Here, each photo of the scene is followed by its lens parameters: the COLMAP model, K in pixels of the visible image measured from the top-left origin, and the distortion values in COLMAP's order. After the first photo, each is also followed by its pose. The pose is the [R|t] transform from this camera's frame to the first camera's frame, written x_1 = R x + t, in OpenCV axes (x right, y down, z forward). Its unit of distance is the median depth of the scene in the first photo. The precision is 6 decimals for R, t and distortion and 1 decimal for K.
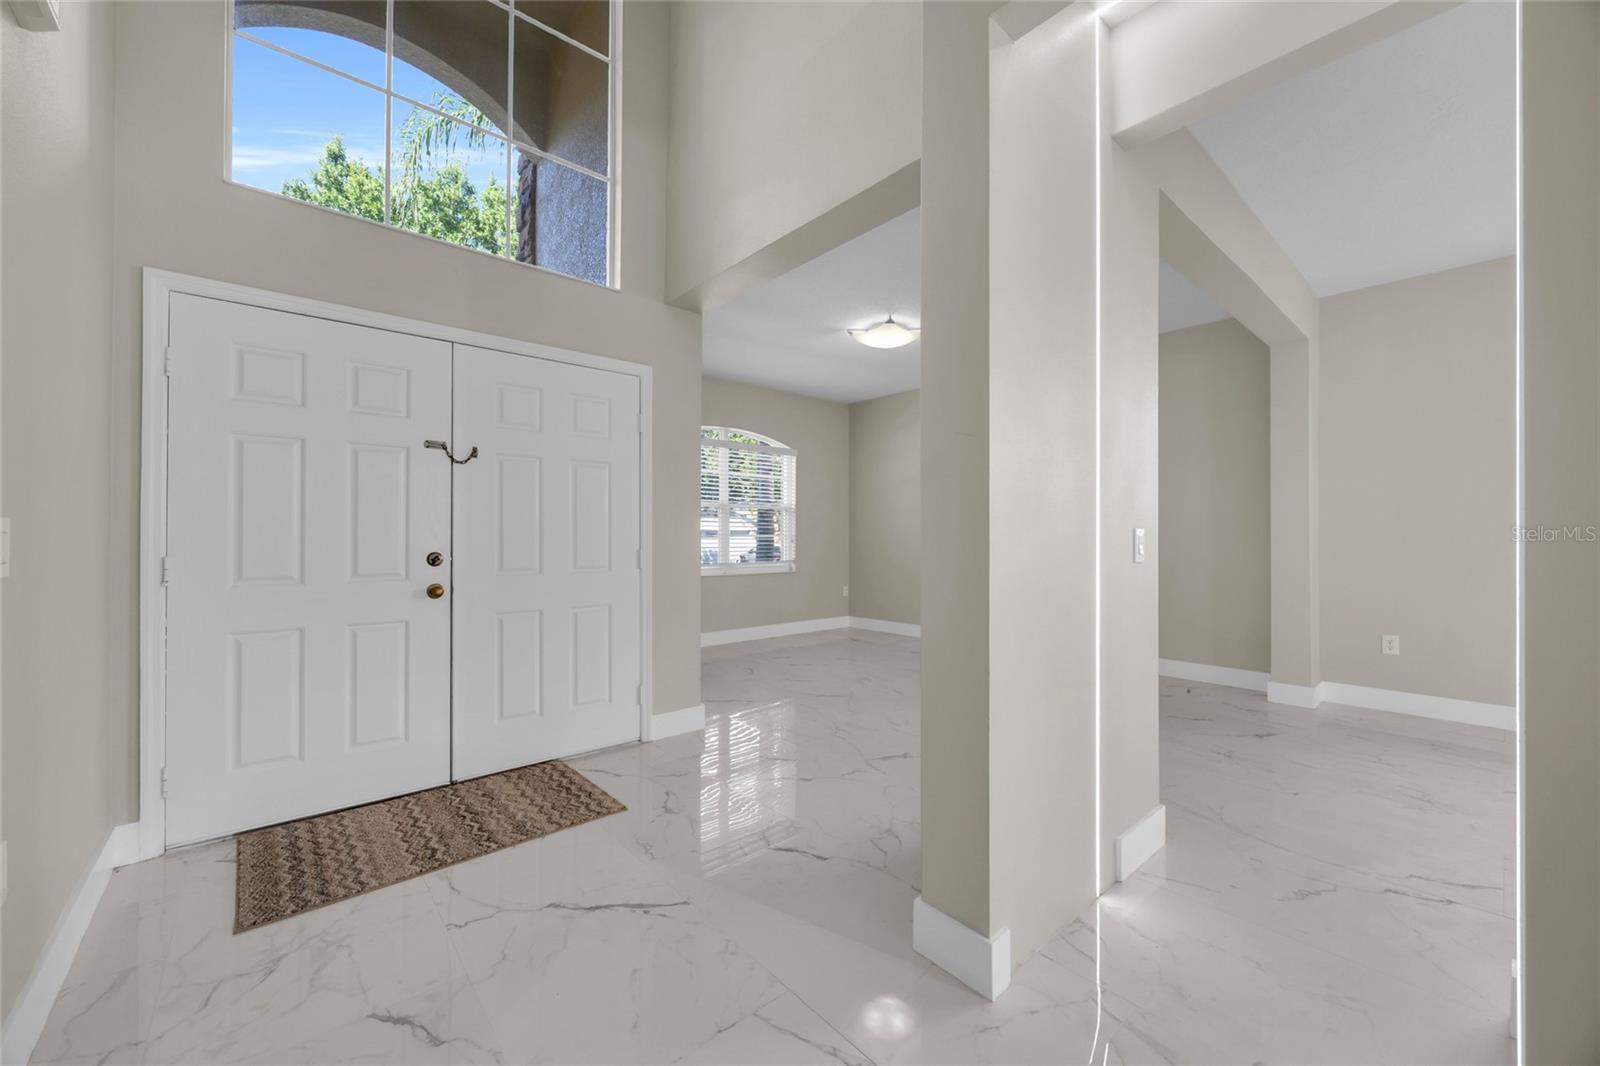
lens RADIAL K [[618.9, 0, 804.6], [0, 618.9, 533.9], [0, 0, 1]] dist [0.001952, 0.000100]
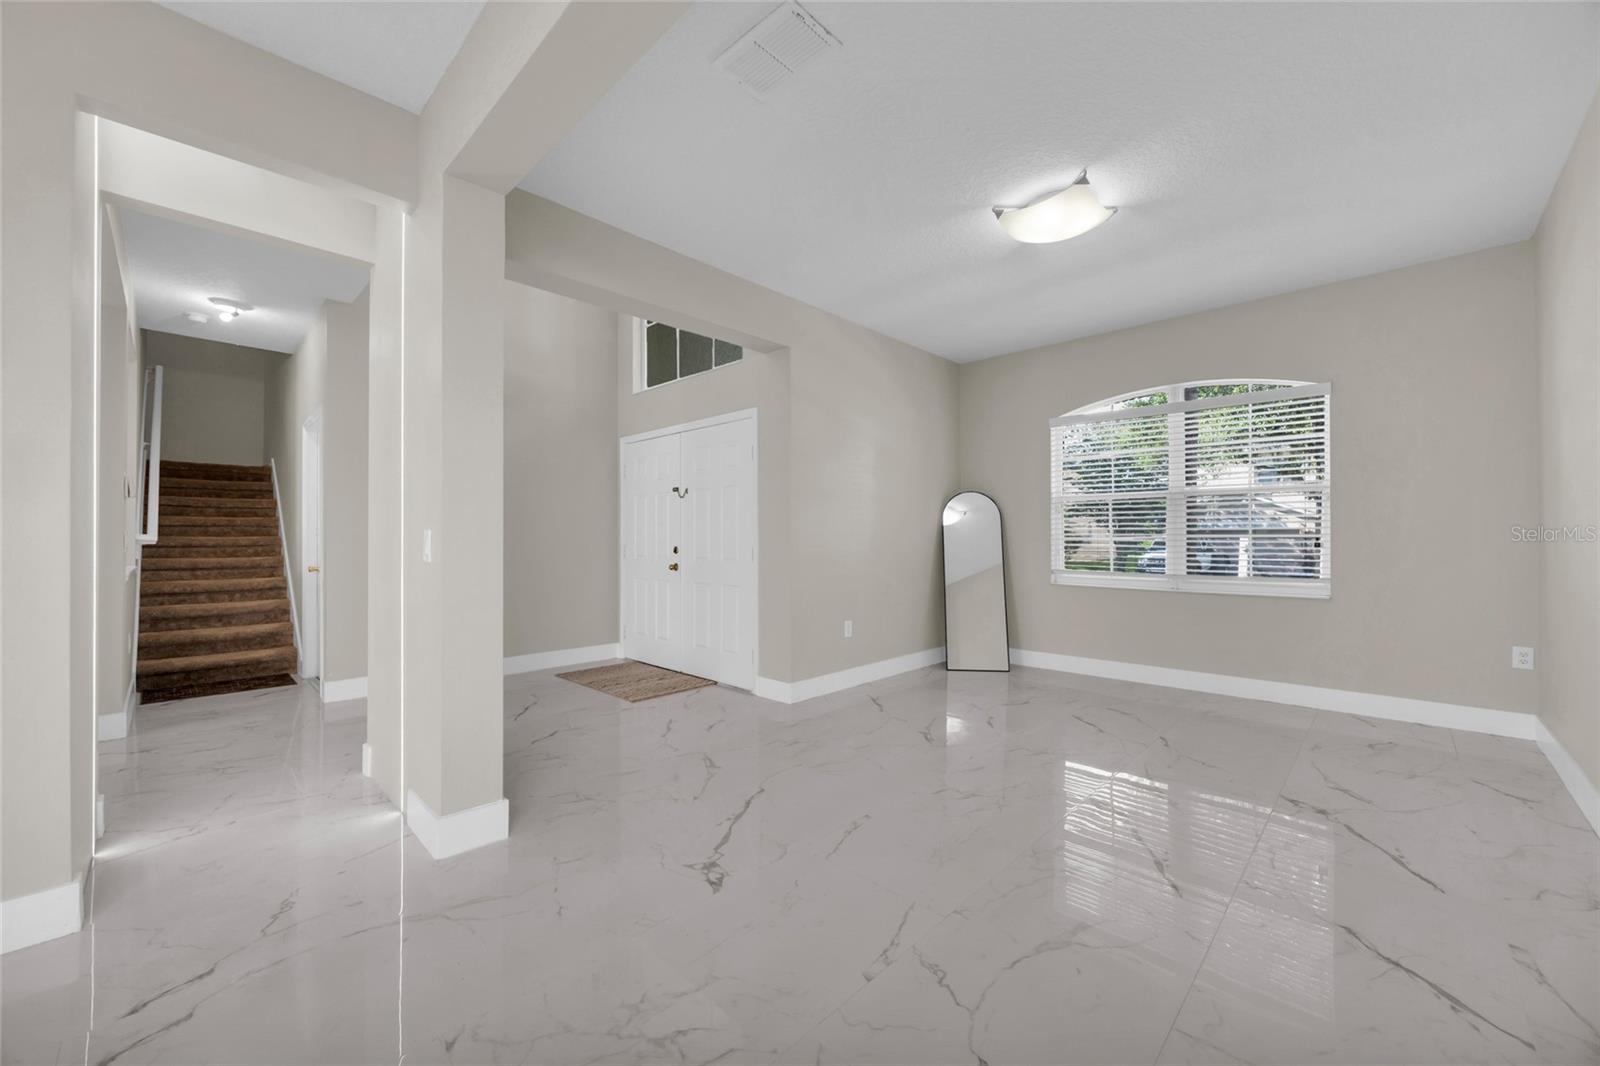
lens RADIAL K [[618.9, 0, 804.2], [0, 618.9, 534.0], [0, 0, 1]] dist [0.001952, 0.000100]
pose [[0.076943, -0.006436, -0.997015, 1.315445], [0.006749, 0.999960, -0.005934, 0.005896], [0.997013, -0.006272, 0.076983, 1.243707]]
